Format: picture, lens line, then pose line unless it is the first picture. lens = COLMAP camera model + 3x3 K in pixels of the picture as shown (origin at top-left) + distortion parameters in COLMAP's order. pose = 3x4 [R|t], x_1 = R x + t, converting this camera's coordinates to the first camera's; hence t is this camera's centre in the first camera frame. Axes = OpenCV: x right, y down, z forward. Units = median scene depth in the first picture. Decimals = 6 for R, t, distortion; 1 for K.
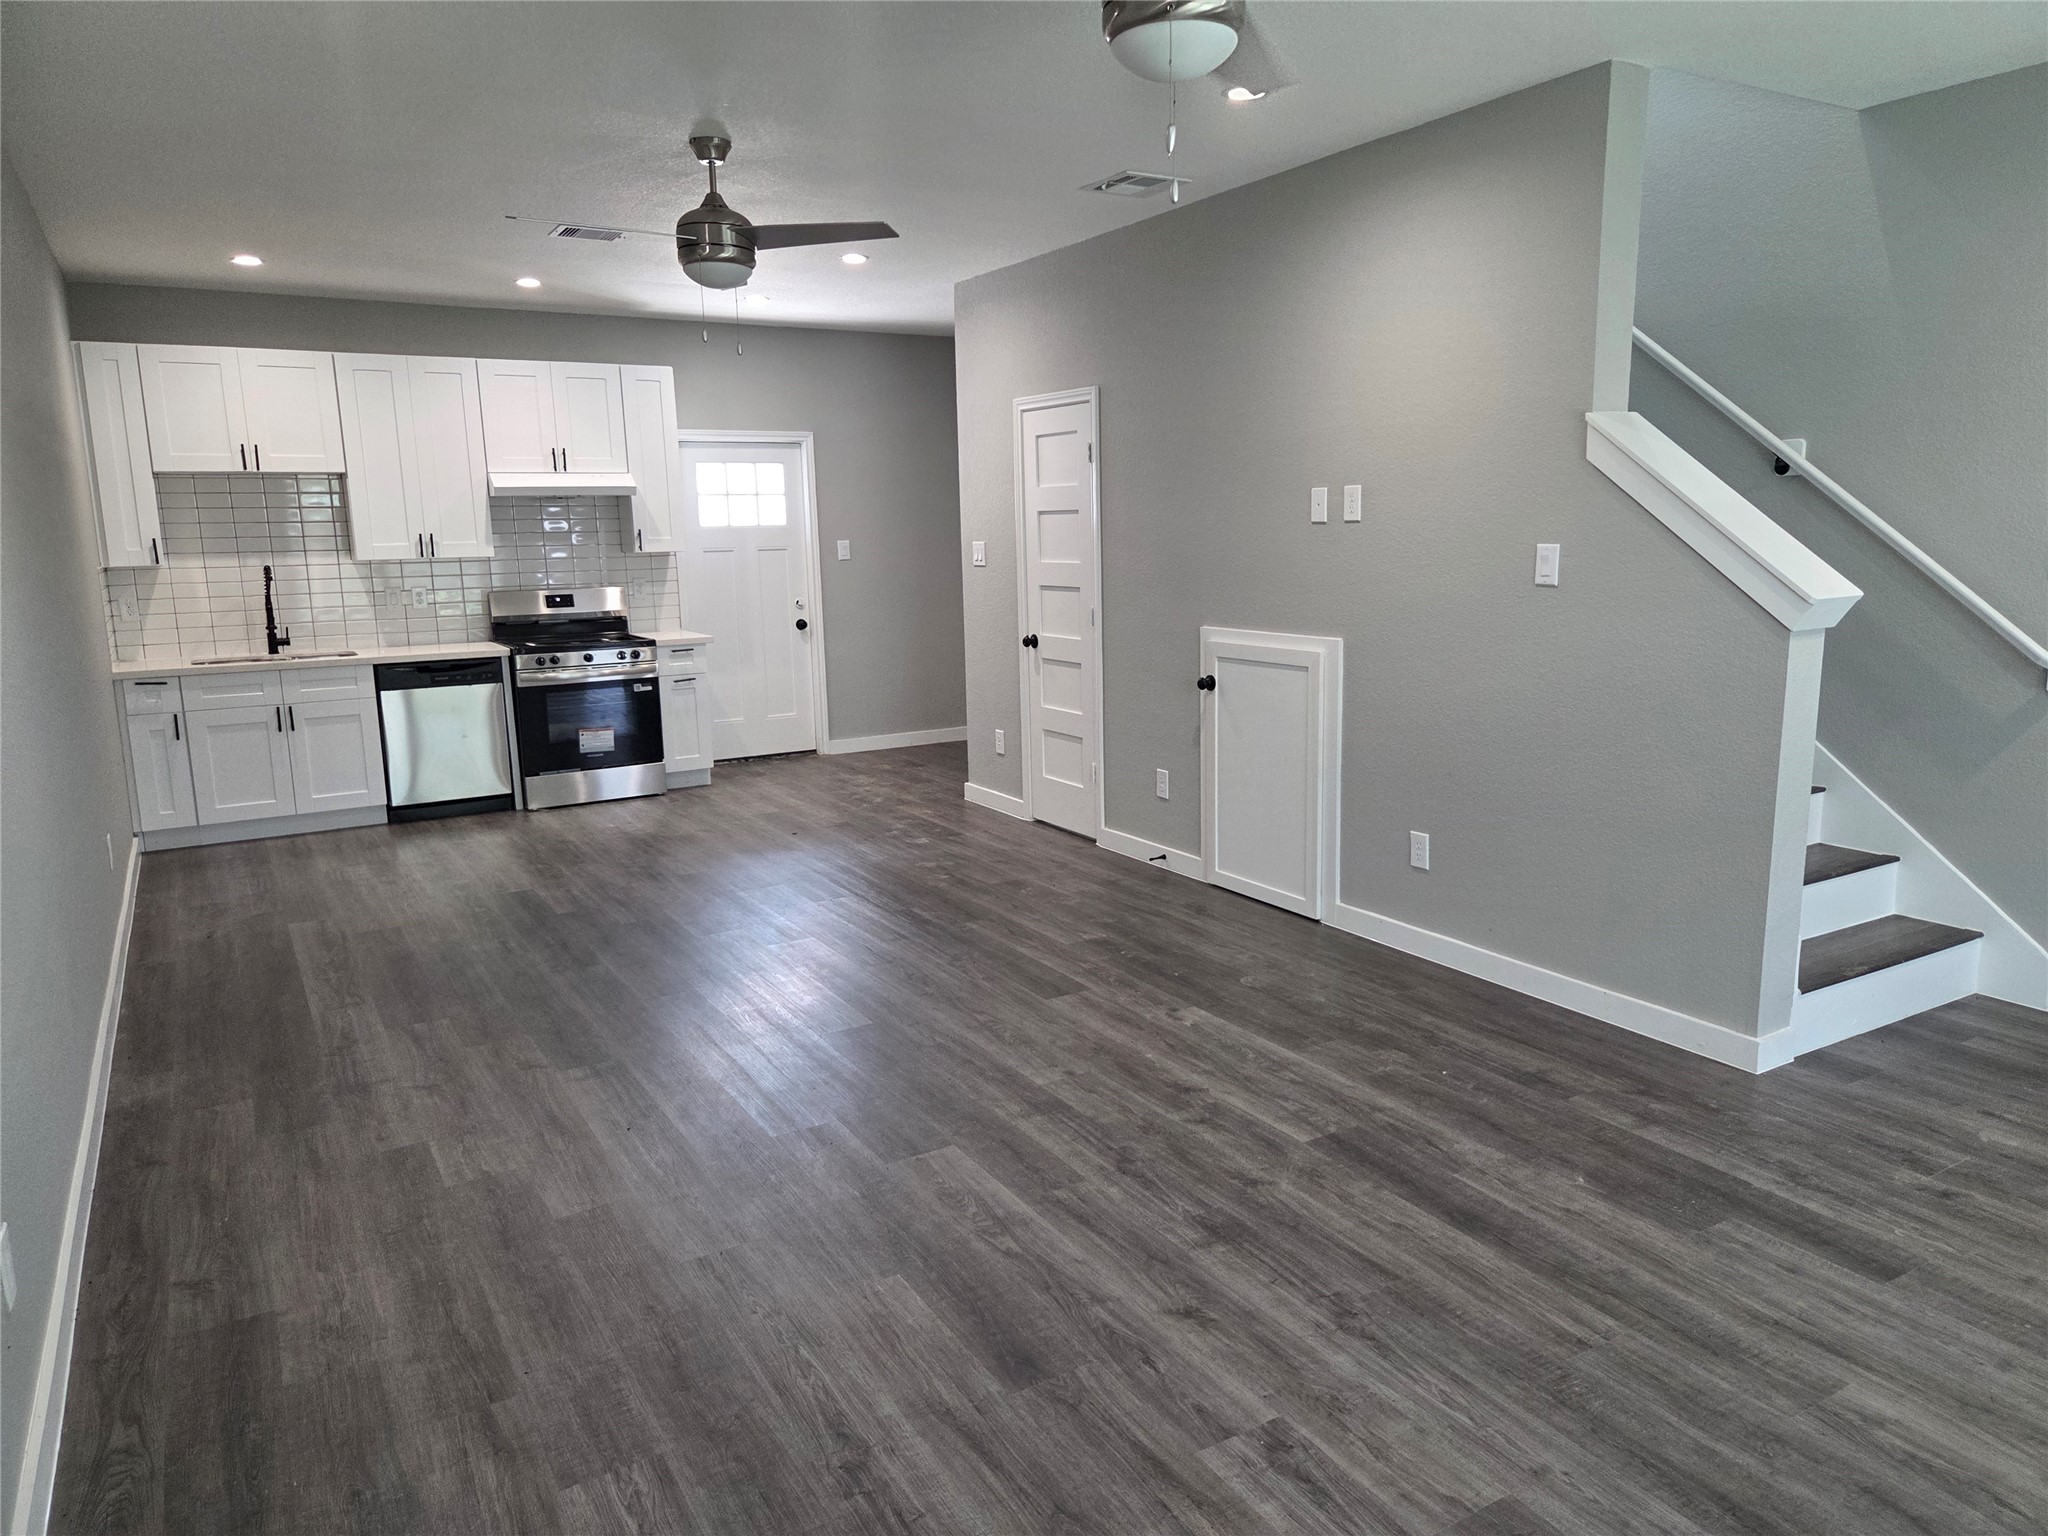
lens RADIAL K [[1383.5, 0, 1024.0], [0, 1383.5, 767.5], [0, 0, 1]] dist [-0.001383, -0.000260]
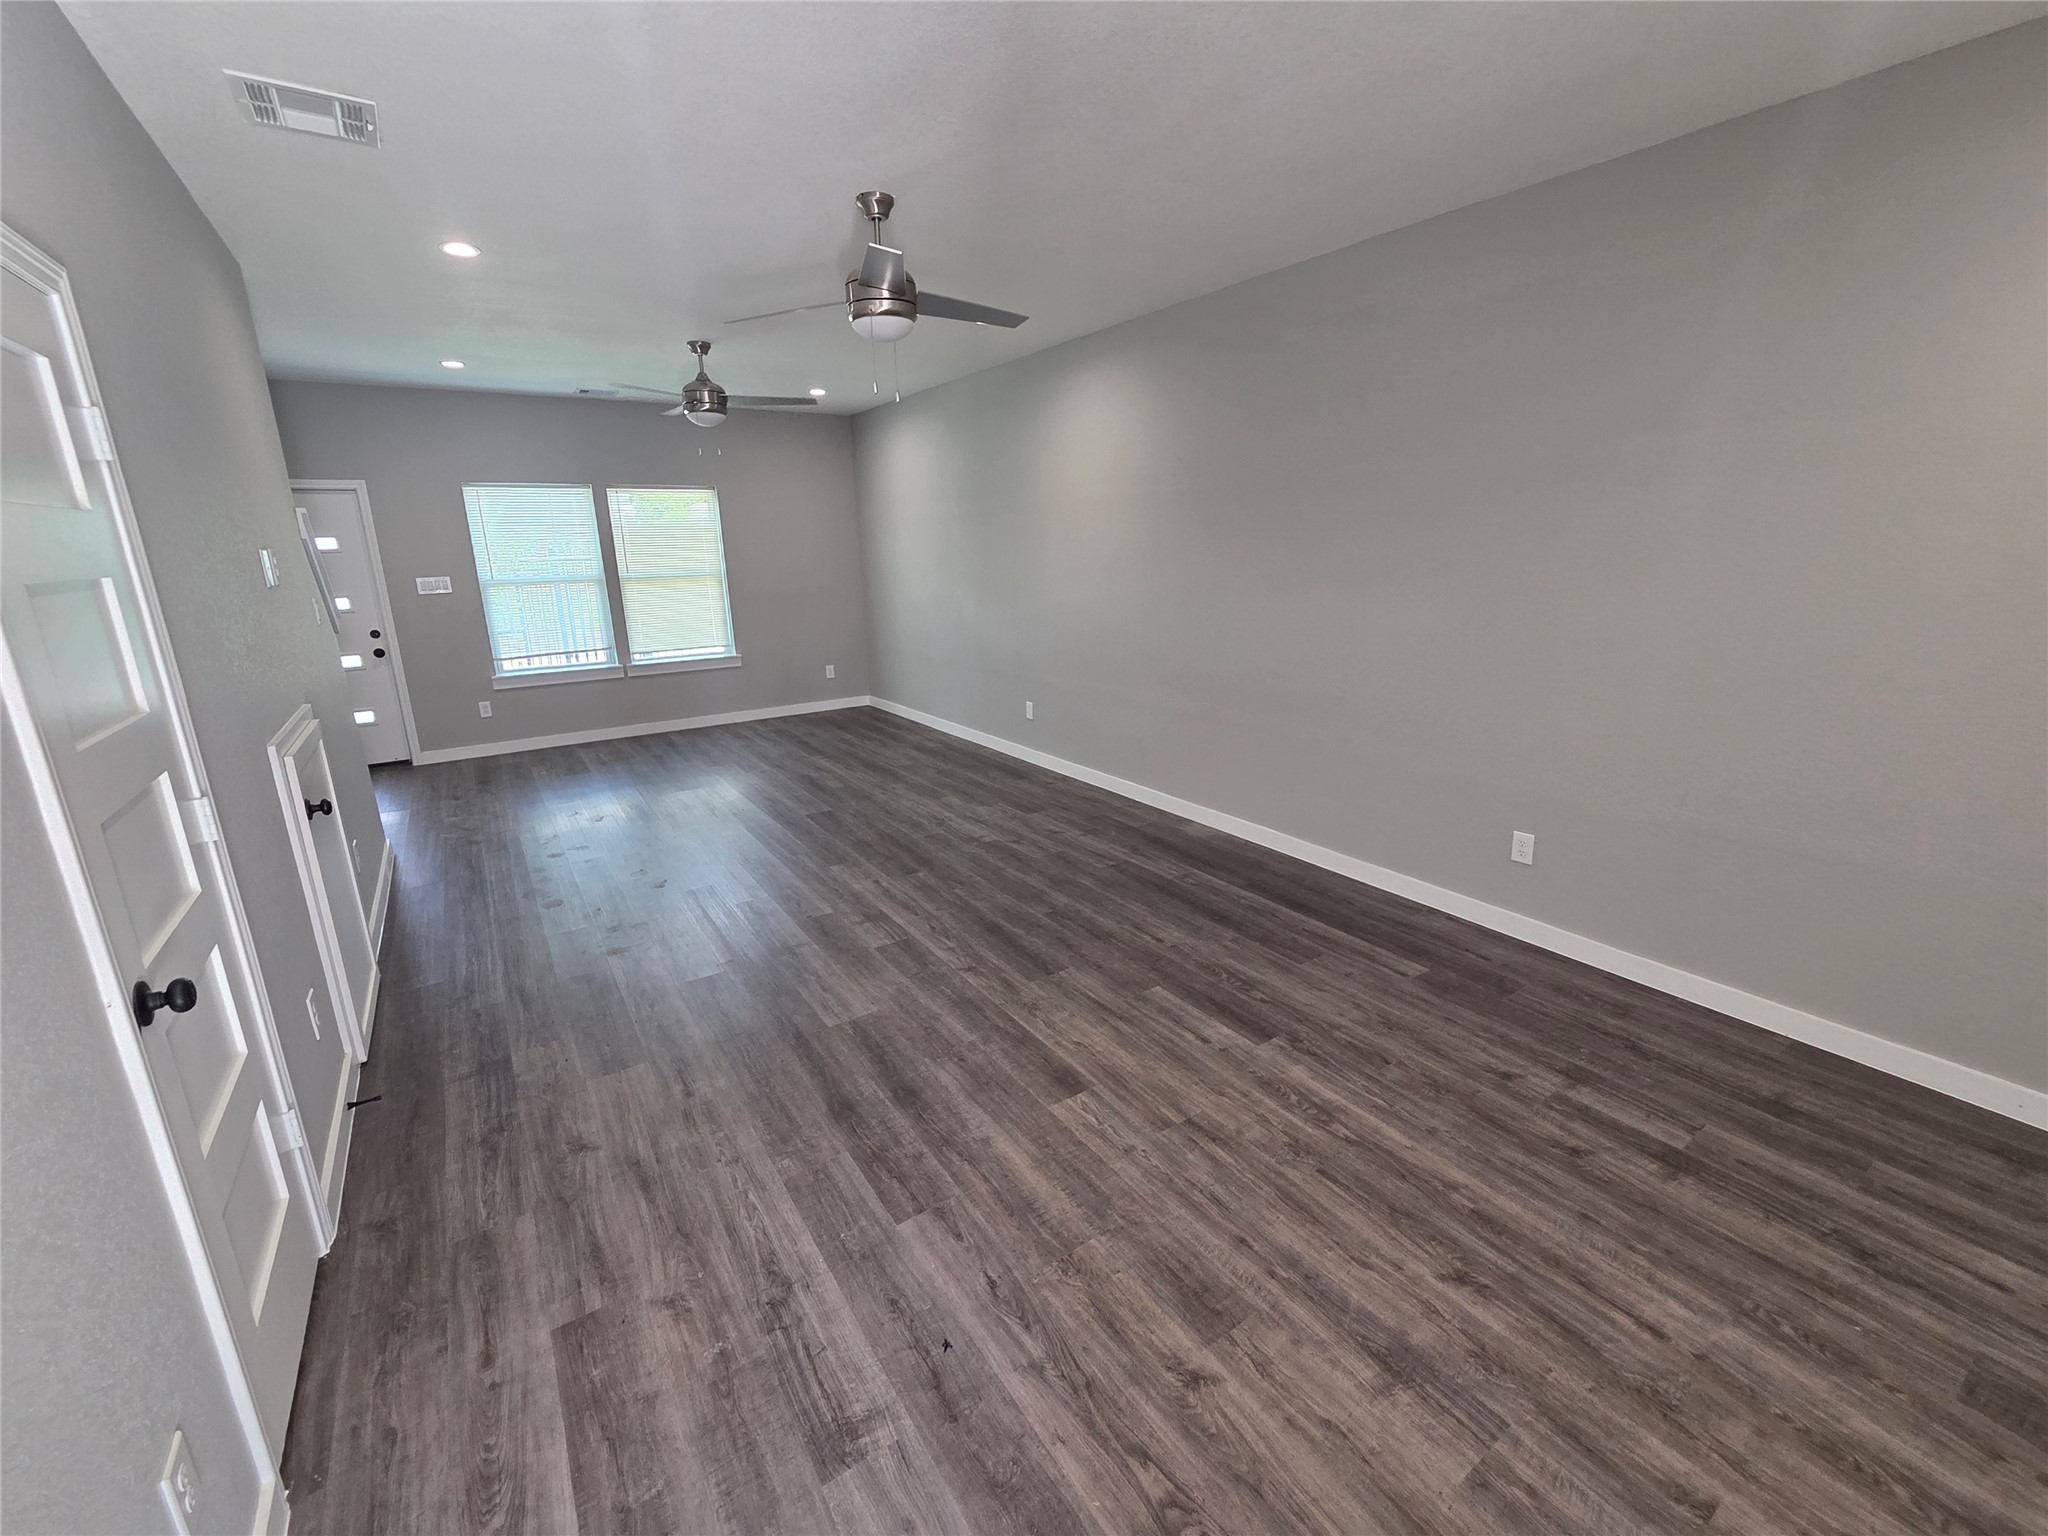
lens RADIAL K [[838.2, 0, 1024.3], [0, 838.2, 767.3], [0, 0, 1]] dist [0.008458, 0.001195]
pose [[-0.997465, 0.053549, -0.046865, -0.303720], [0.028487, 0.903991, 0.426602, -0.353903], [0.065210, 0.424185, -0.903225, 1.901962]]
